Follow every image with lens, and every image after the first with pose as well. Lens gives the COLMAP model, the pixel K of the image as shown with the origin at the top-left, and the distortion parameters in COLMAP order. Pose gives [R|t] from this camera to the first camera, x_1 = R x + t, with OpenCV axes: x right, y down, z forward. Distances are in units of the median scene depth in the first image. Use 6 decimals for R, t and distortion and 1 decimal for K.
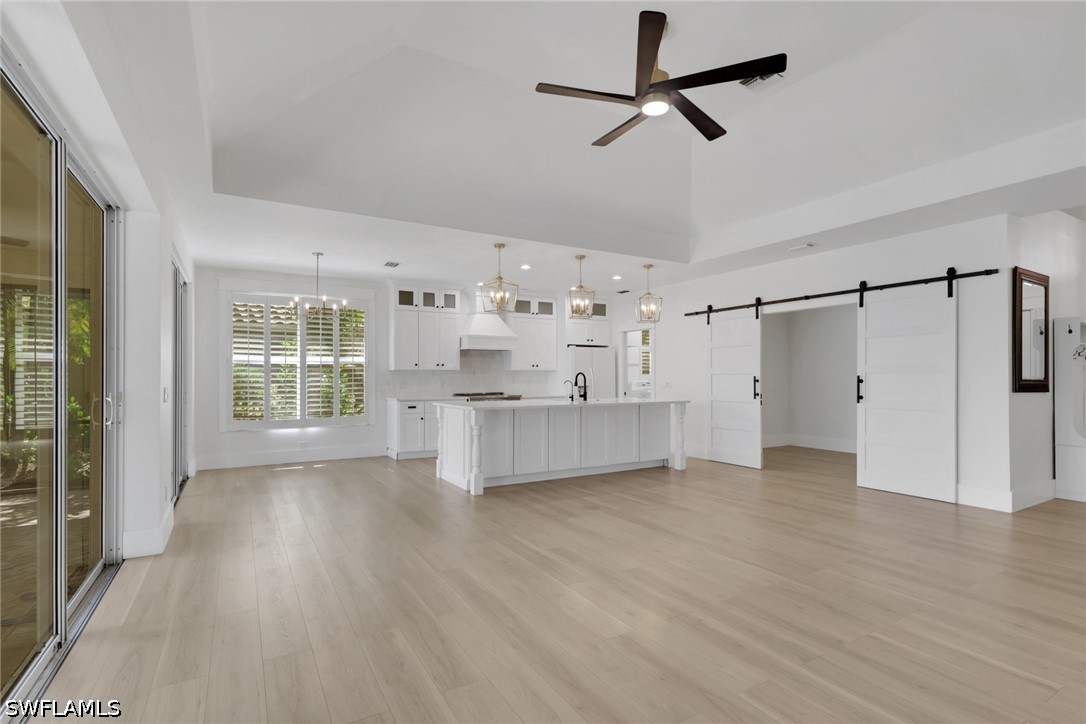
lens RADIAL K [[520.9, 0, 543.1], [0, 520.9, 373.2], [0, 0, 1]] dist [-0.003420, 0.000270]
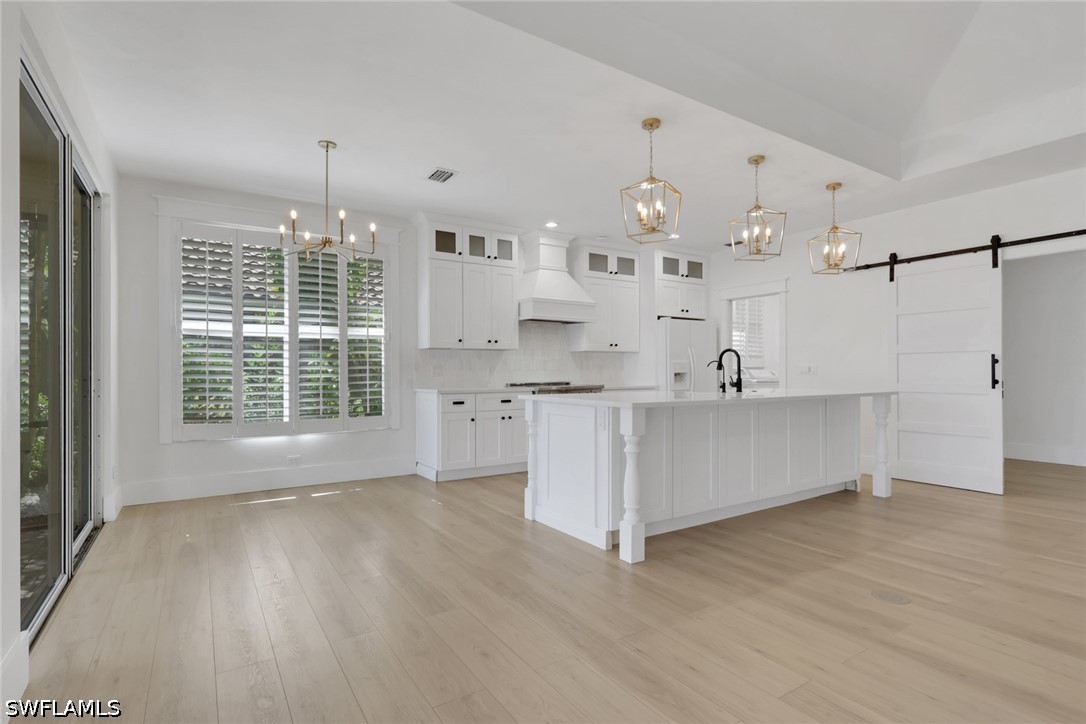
lens RADIAL K [[538.2, 0, 540.9], [0, 538.2, 369.0], [0, 0, 1]] dist [-0.002455, 0.000542]
pose [[0.999145, -0.000663, 0.041331, -0.190882], [0.000512, 0.999993, 0.003644, 0.021088], [-0.041333, -0.003620, 0.999139, 0.334576]]
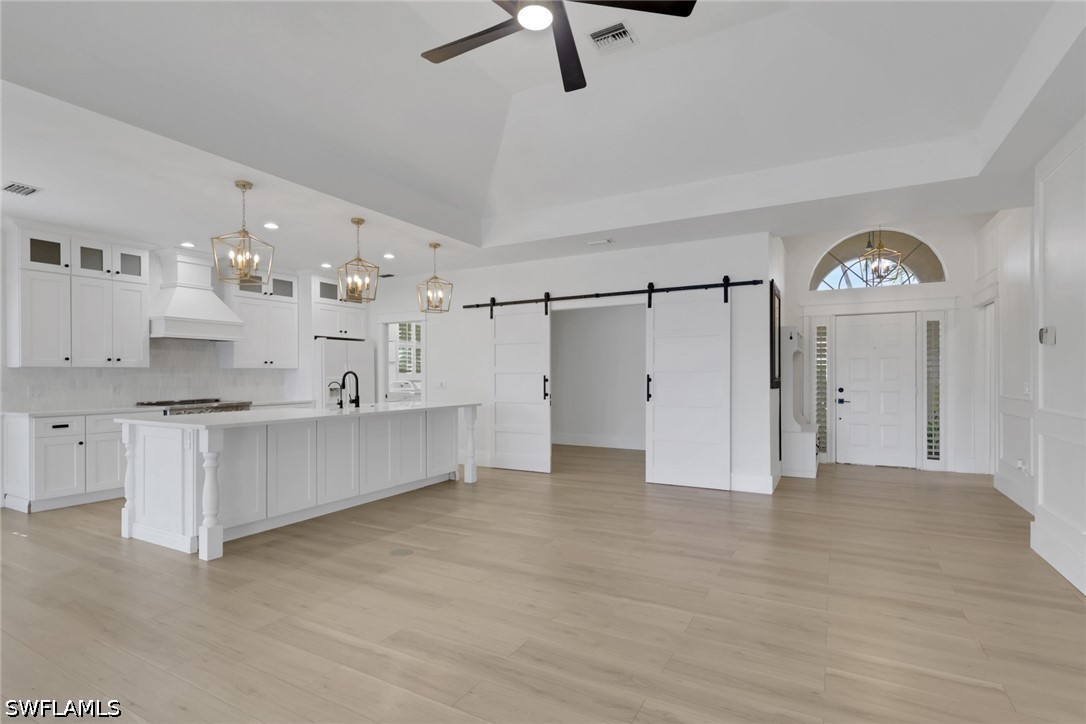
lens RADIAL K [[529.8, 0, 544.7], [0, 529.8, 374.1], [0, 0, 1]] dist [-0.001756, -0.000219]
pose [[0.860338, -0.001712, 0.509720, -0.081239], [-0.000094, 0.999994, 0.003518, 0.000007], [-0.509723, -0.003075, 0.860333, 0.168979]]
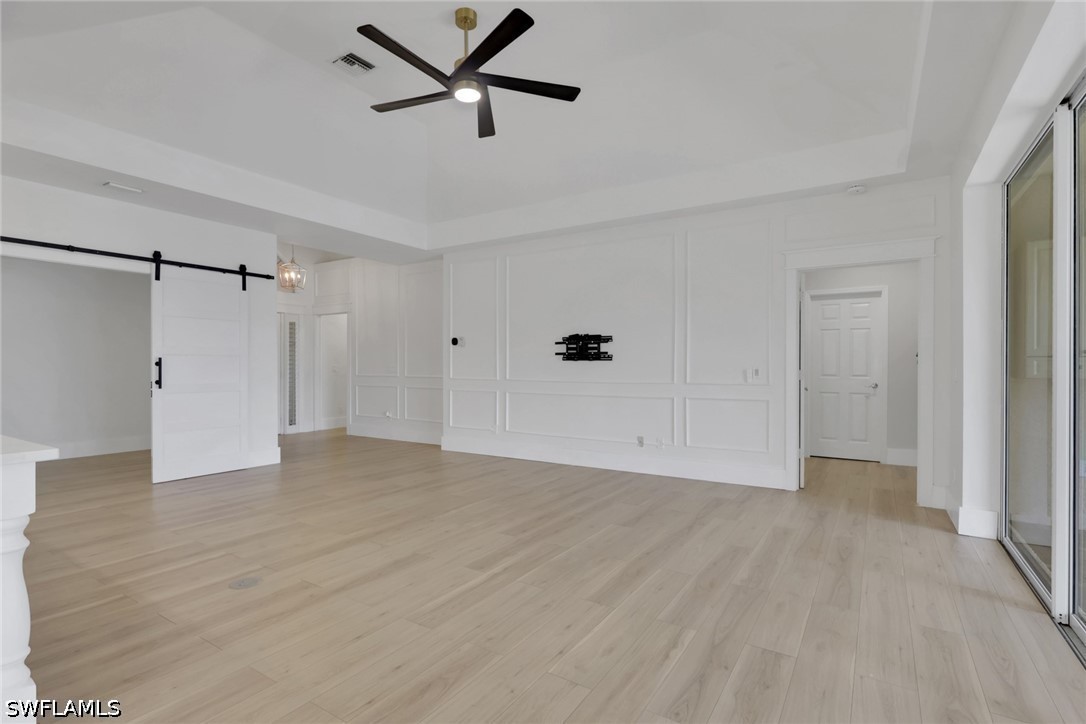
lens RADIAL K [[525.2, 0, 539.9], [0, 525.2, 364.5], [0, 0, 1]] dist [-0.001997, 0.000071]
pose [[-0.451051, 0.002266, 0.892496, -0.391785], [-0.005385, 0.999972, -0.005260, 0.014250], [-0.892482, -0.007178, -0.451026, 0.673921]]
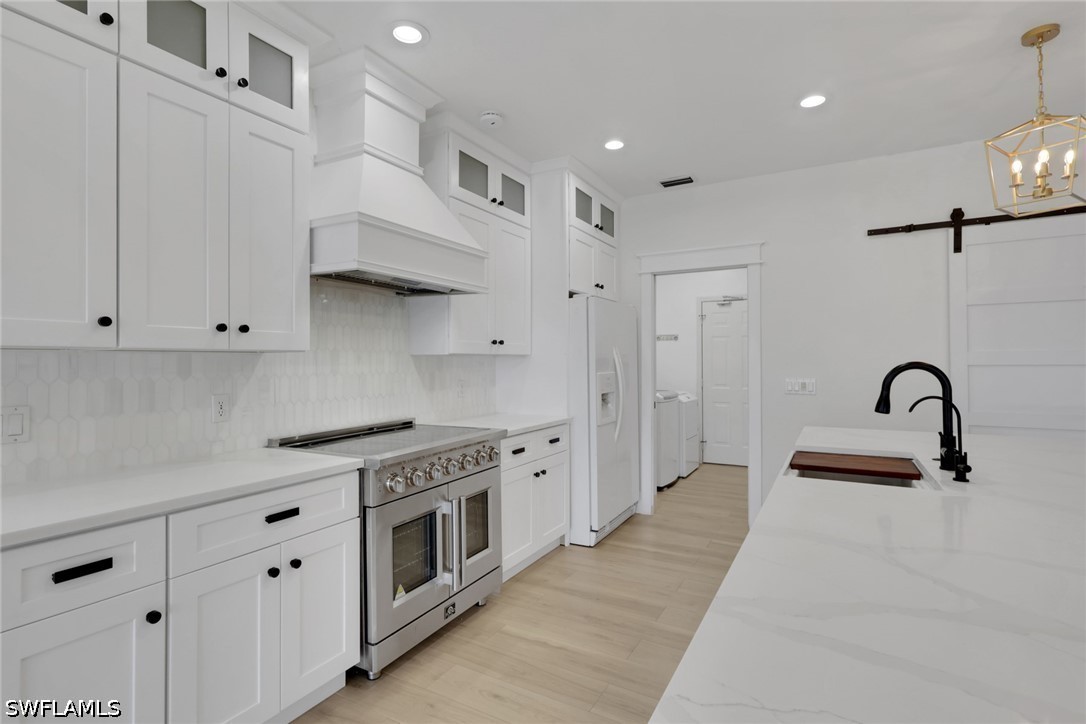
lens RADIAL K [[527.7, 0, 535.3], [0, 527.7, 357.4], [0, 0, 1]] dist [0.000410, 0.000300]
pose [[0.871089, 0.004247, 0.491107, -0.228484], [-0.002775, 0.999989, -0.003725, -0.002750], [-0.491117, 0.001882, 0.871091, 0.854944]]
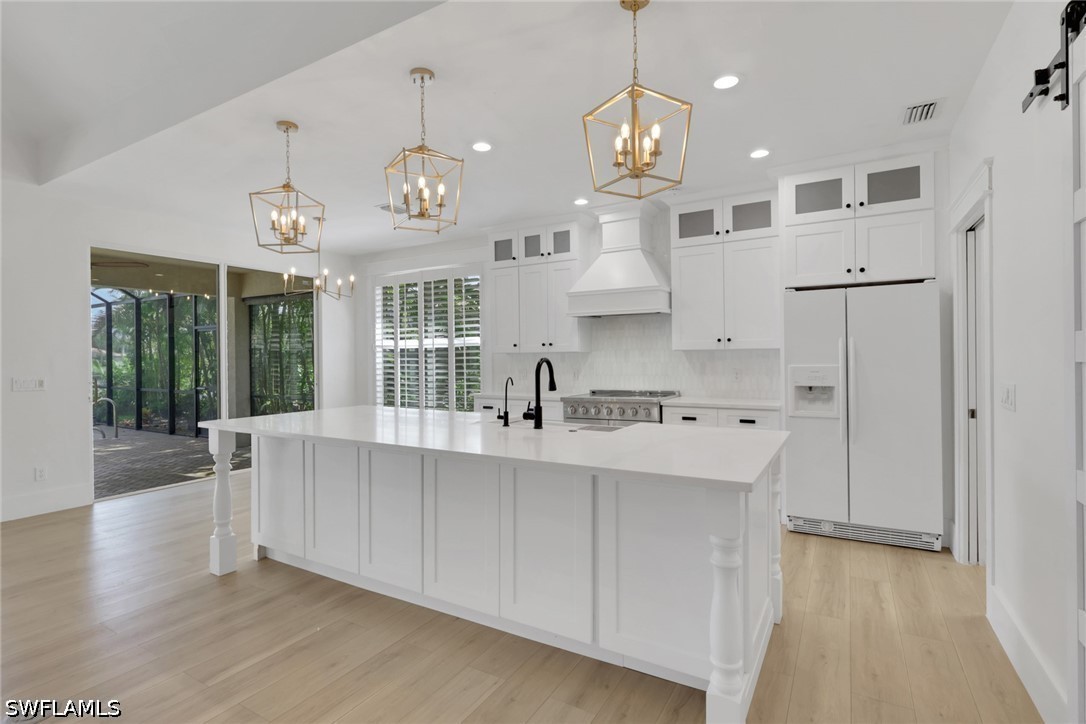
lens RADIAL K [[523.5, 0, 538.1], [0, 523.5, 357.5], [0, 0, 1]] dist [-0.003932, 0.000754]
pose [[0.480590, -0.001624, -0.876944, 0.426281], [0.014238, 0.999881, 0.005951, -0.004315], [0.876830, -0.015346, 0.480556, 0.794212]]
